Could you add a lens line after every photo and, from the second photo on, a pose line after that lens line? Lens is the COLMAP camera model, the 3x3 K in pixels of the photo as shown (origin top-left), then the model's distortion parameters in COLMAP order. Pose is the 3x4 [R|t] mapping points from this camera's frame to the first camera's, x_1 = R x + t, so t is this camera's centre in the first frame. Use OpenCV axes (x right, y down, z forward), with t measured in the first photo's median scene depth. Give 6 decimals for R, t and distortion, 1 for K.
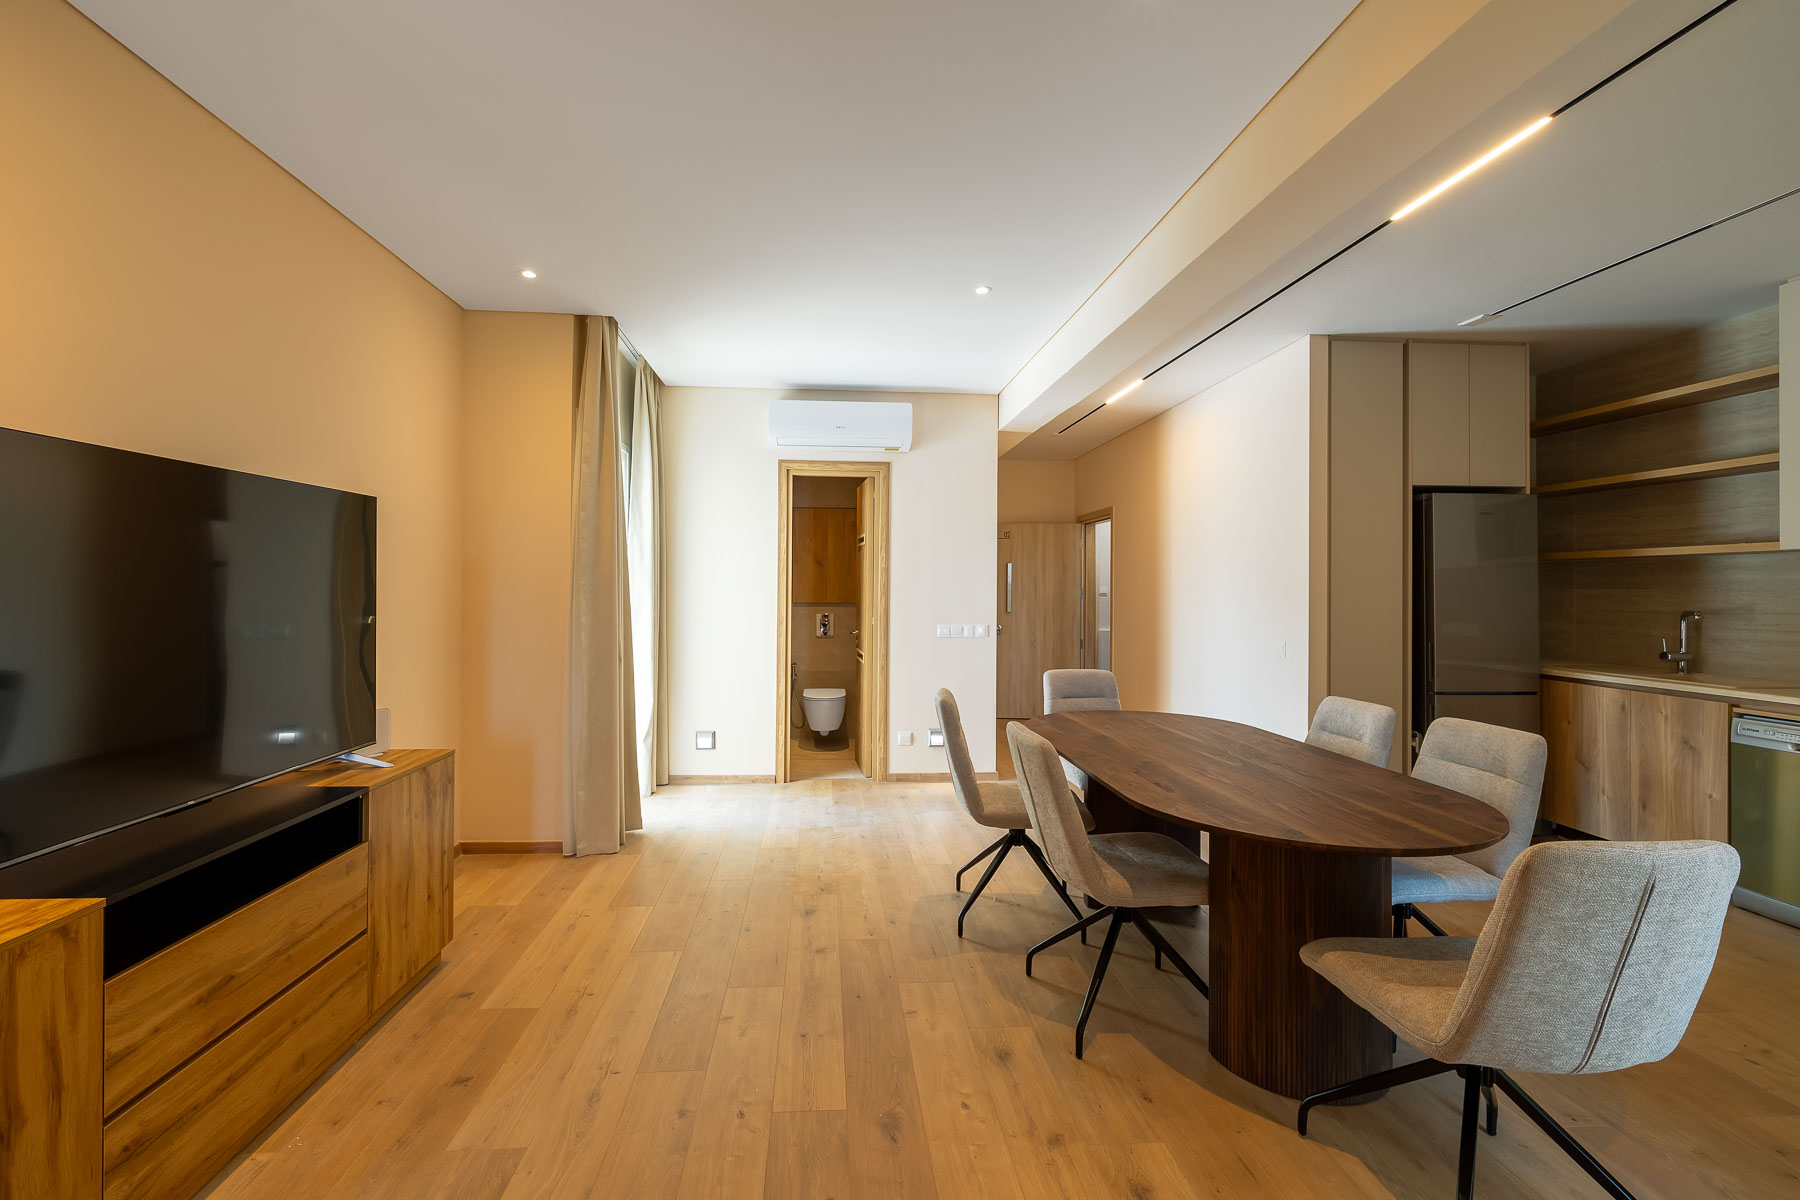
lens RADIAL K [[757.2, 0, 891.7], [0, 757.2, 585.1], [0, 0, 1]] dist [0.000983, -0.000226]
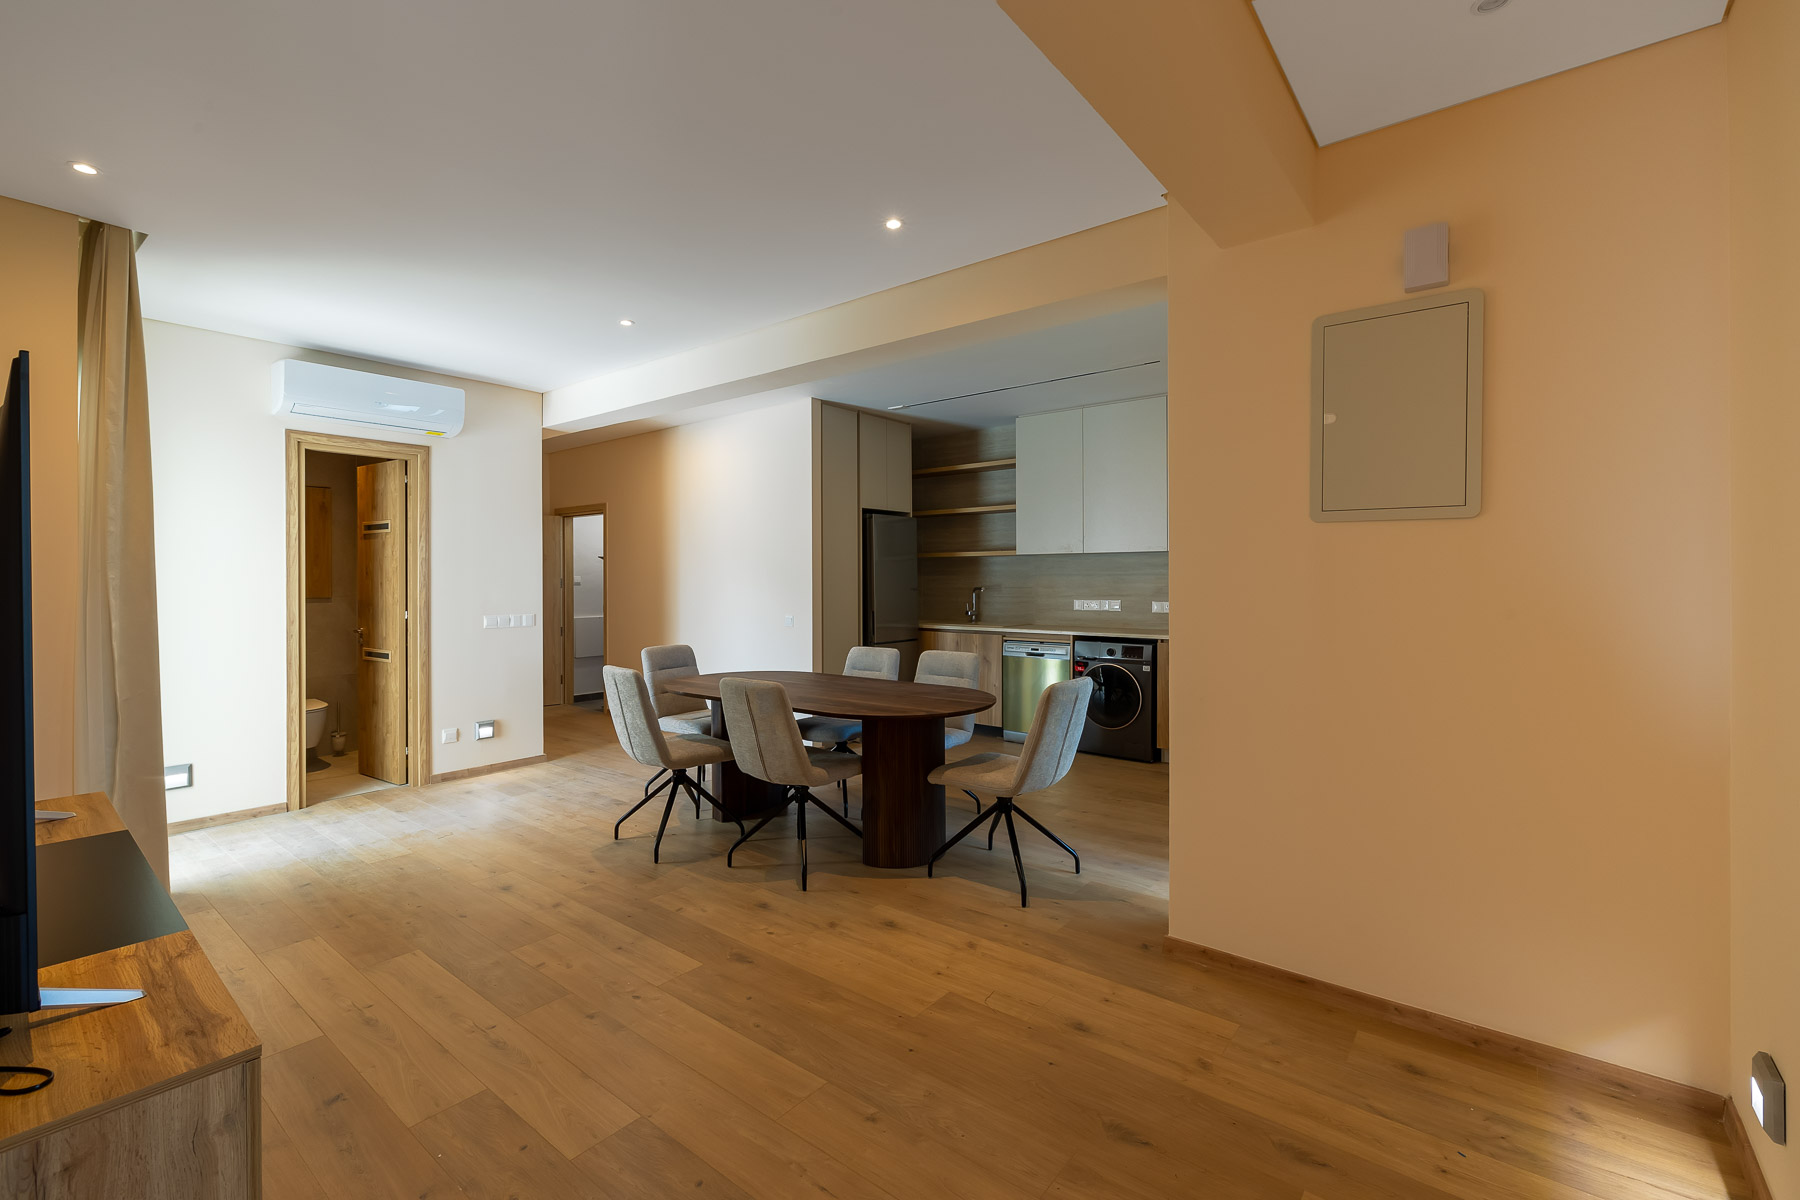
lens RADIAL K [[758.4, 0, 874.7], [0, 758.4, 589.0], [0, 0, 1]] dist [-0.000979, -0.000200]
pose [[0.696167, -0.020518, 0.717587, -0.404534], [0.005616, 0.999717, 0.023136, -0.004660], [-0.717858, -0.012077, 0.696085, -0.078316]]
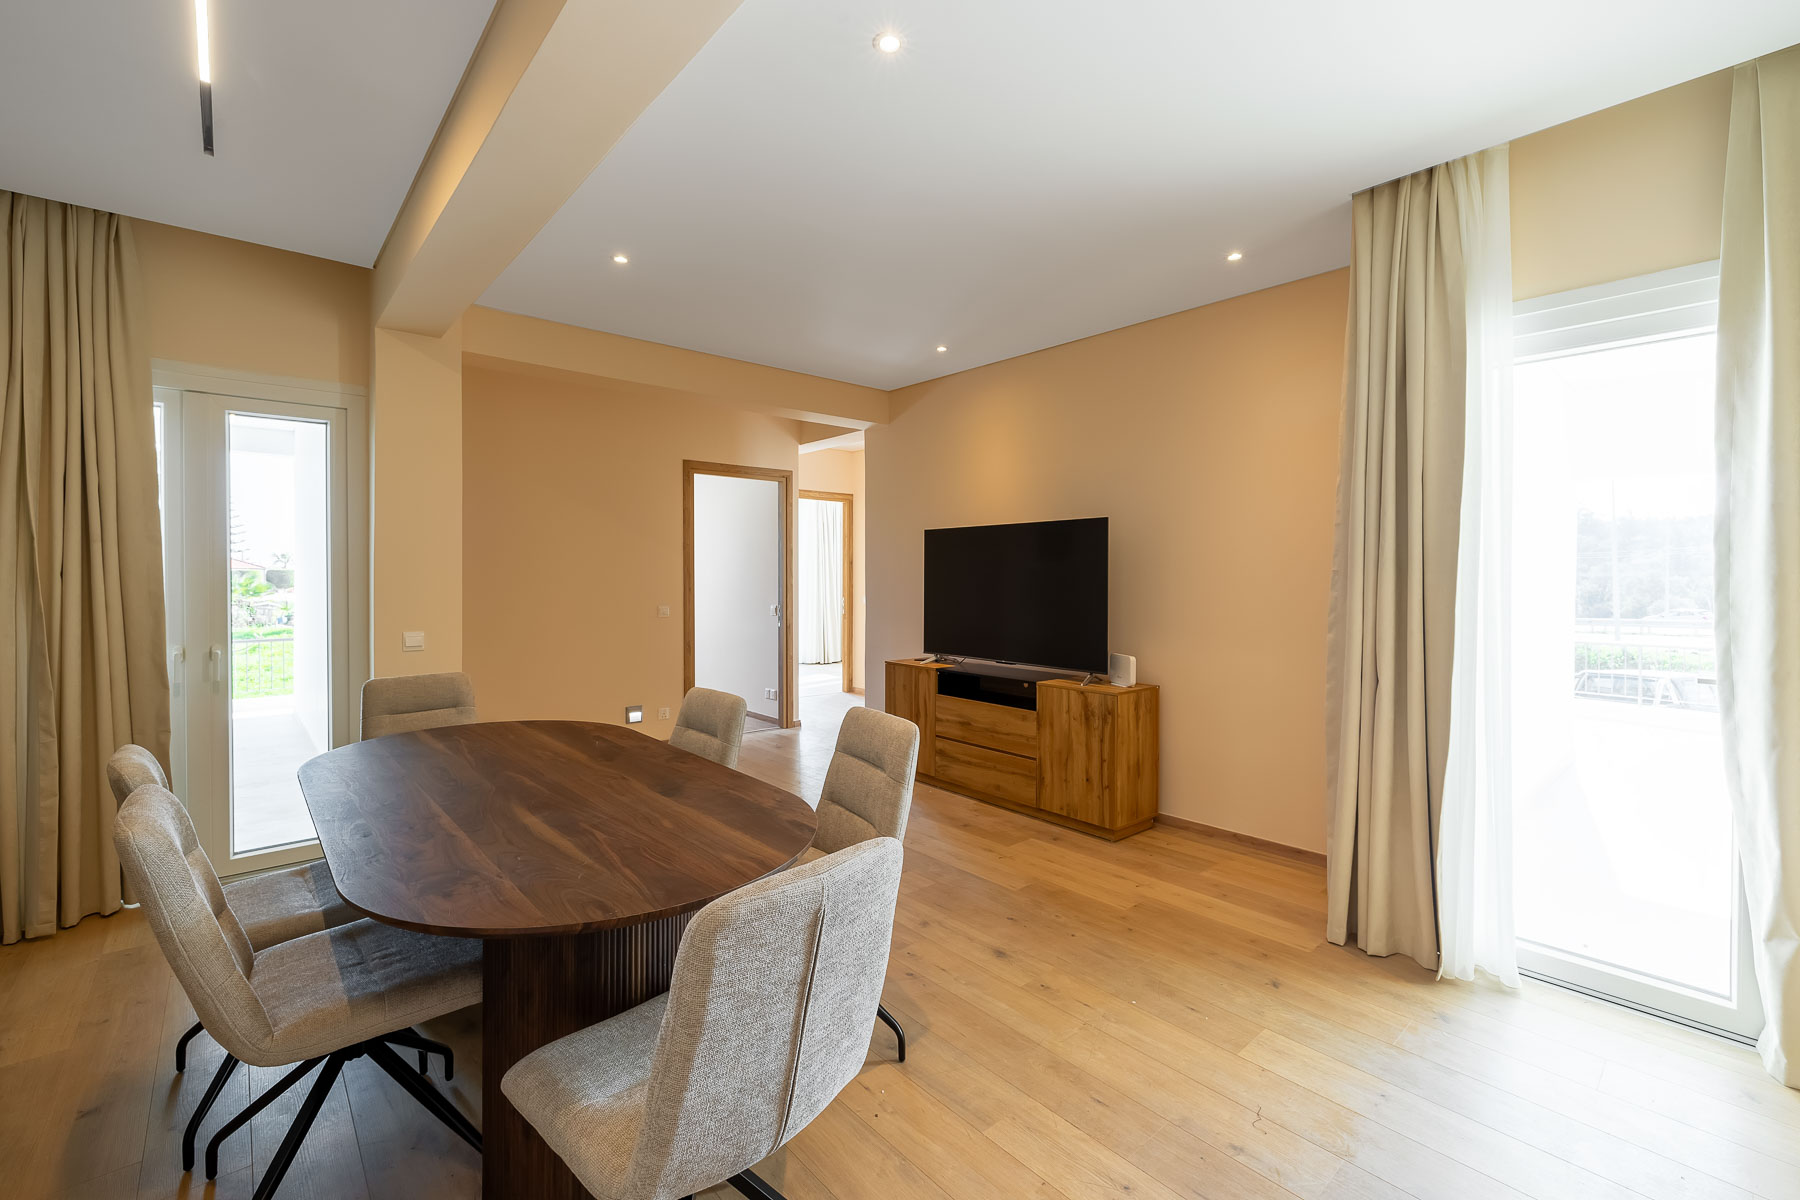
lens RADIAL K [[757.2, 0, 891.7], [0, 757.2, 585.1], [0, 0, 1]] dist [0.000983, -0.000226]
pose [[-0.804852, -0.006013, -0.593446, 0.403646], [-0.010386, 0.999938, 0.003954, 0.011828], [0.593385, 0.009346, -0.804864, 1.303532]]
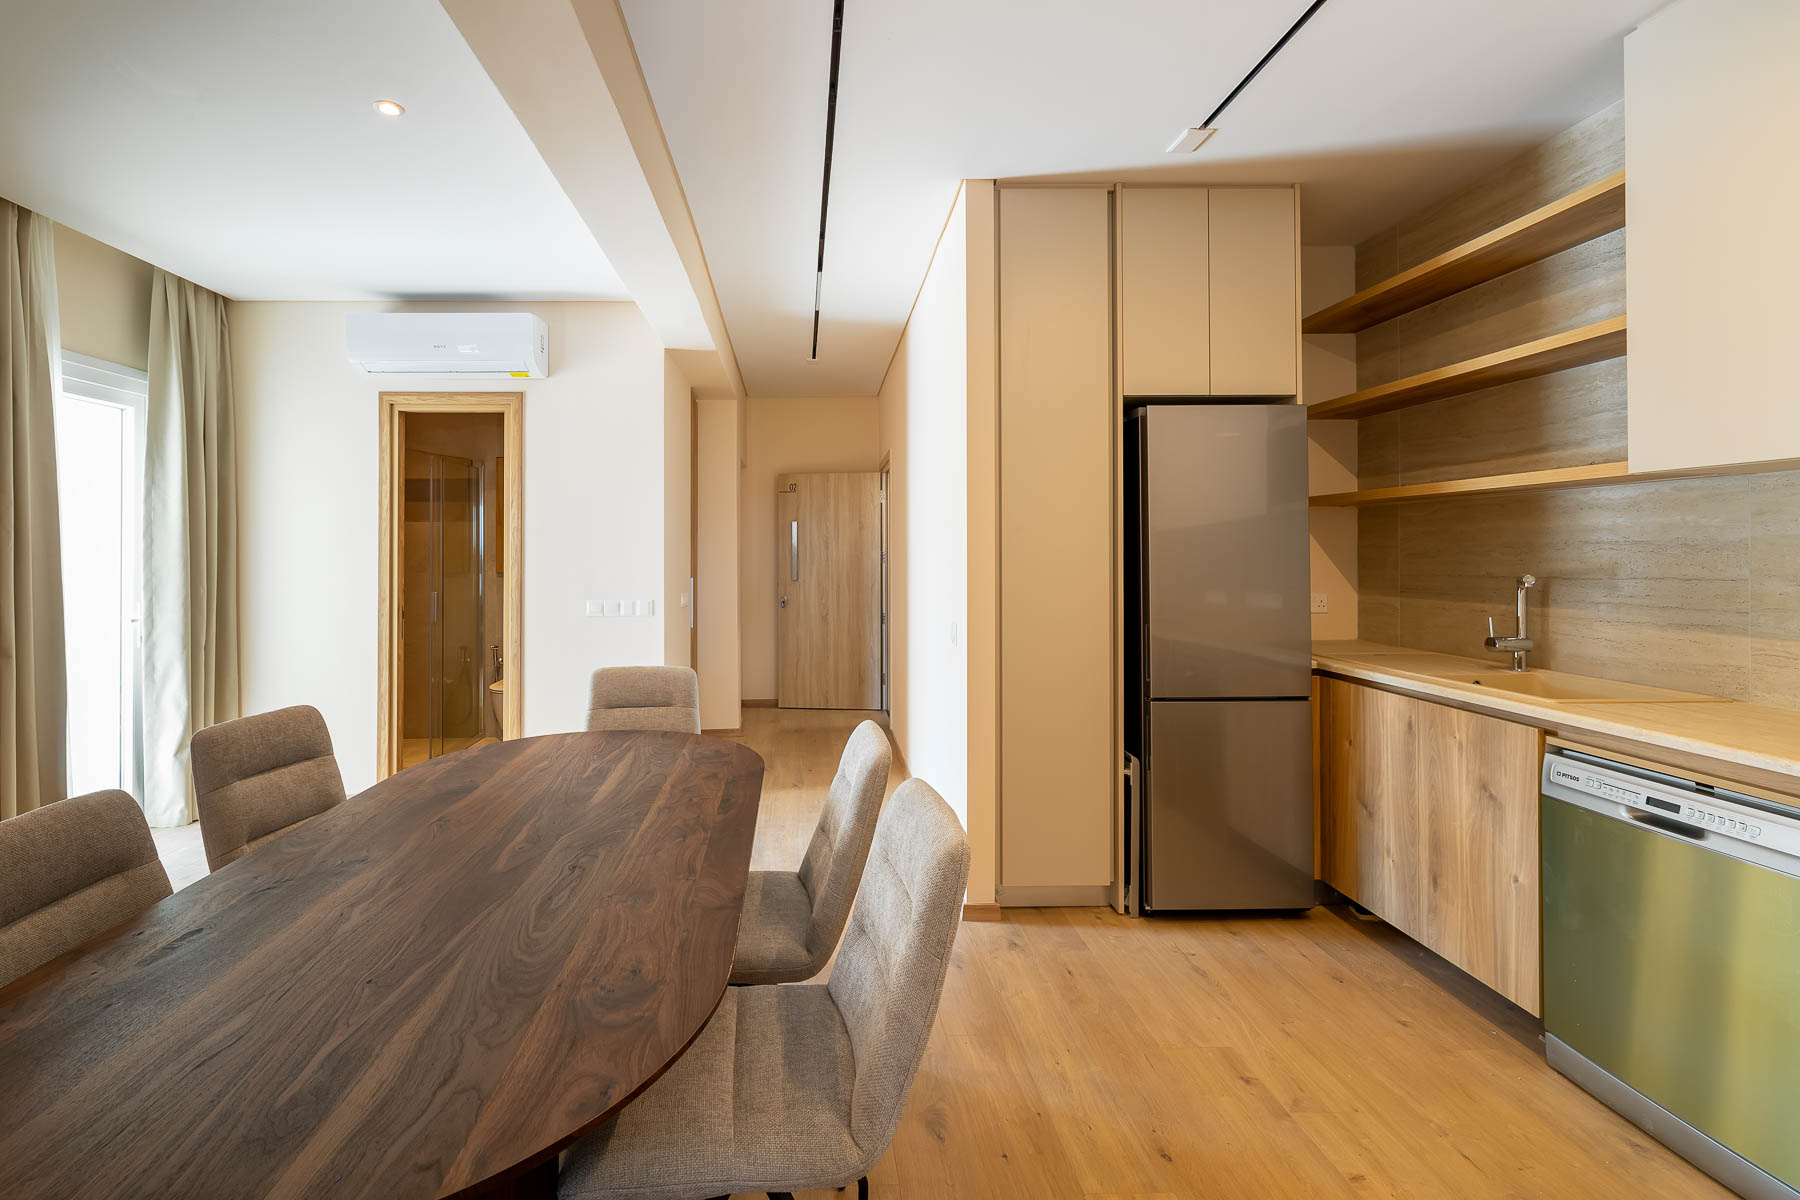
lens RADIAL K [[773.4, 0, 844.7], [0, 773.4, 552.4], [0, 0, 1]] dist [0.000591, 0.000312]
pose [[0.998692, -0.012612, -0.049556, 0.494425], [0.012808, 0.999911, 0.003644, 0.004869], [0.049506, -0.004274, 0.998765, 0.302087]]
